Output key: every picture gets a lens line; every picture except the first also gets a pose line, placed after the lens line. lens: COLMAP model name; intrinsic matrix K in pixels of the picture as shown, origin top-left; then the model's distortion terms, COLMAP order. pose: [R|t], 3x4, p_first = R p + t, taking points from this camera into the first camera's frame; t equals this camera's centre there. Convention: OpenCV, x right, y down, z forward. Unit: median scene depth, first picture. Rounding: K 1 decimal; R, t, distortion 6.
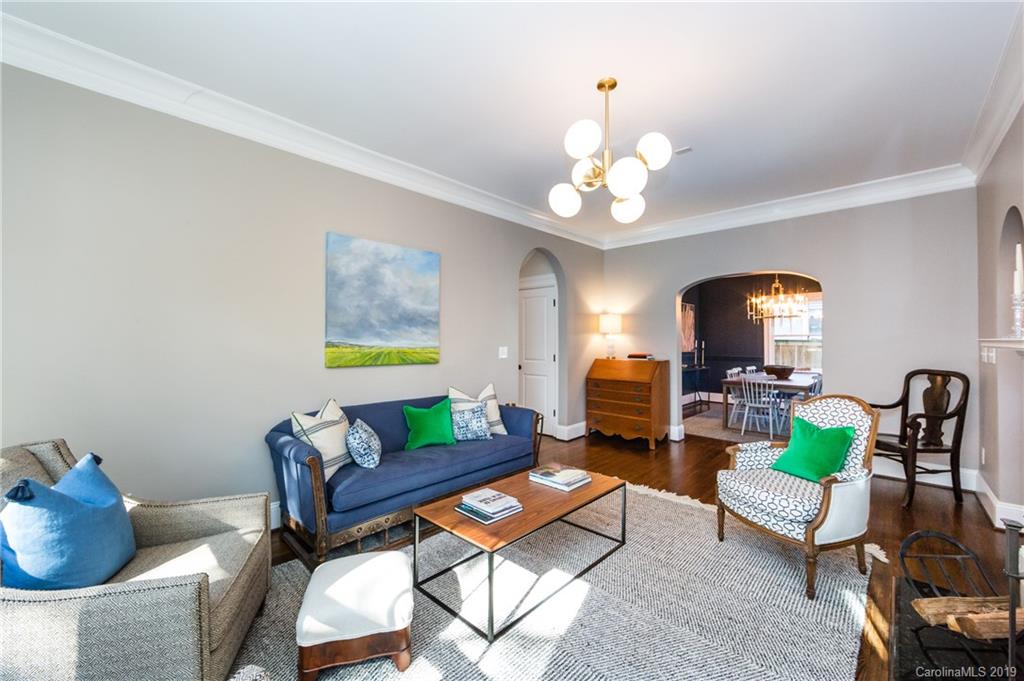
lens RADIAL K [[408.4, 0, 516.2], [0, 408.4, 339.6], [0, 0, 1]] dist [-0.003575, -0.000331]
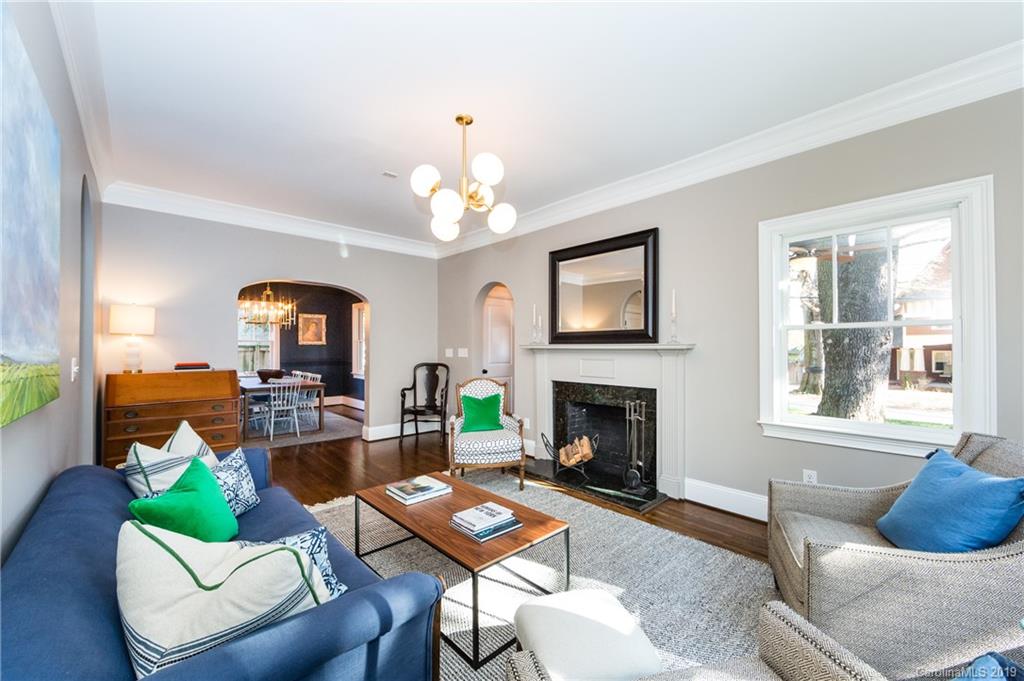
lens RADIAL K [[408.4, 0, 516.2], [0, 408.4, 339.6], [0, 0, 1]] dist [-0.003575, -0.000331]
pose [[0.047068, 0.016667, 0.998753, -0.641792], [0.000351, 0.999860, -0.016702, 0.006776], [-0.998892, 0.001137, 0.047055, 0.571038]]
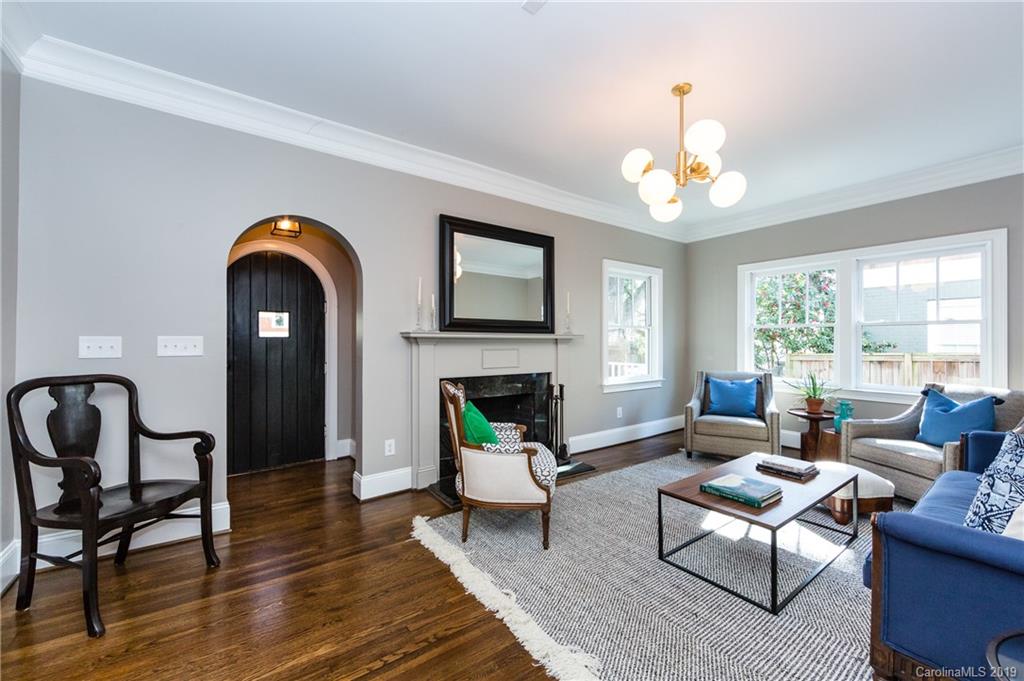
lens RADIAL K [[387.7, 0, 512.0], [0, 387.7, 340.5], [0, 0, 1]] dist [0.000112, -0.000012]
pose [[-0.977407, 0.001150, 0.211364, 0.310095], [-0.000380, 0.999974, -0.007199, 0.028724], [-0.211367, -0.007116, -0.977381, 1.462451]]
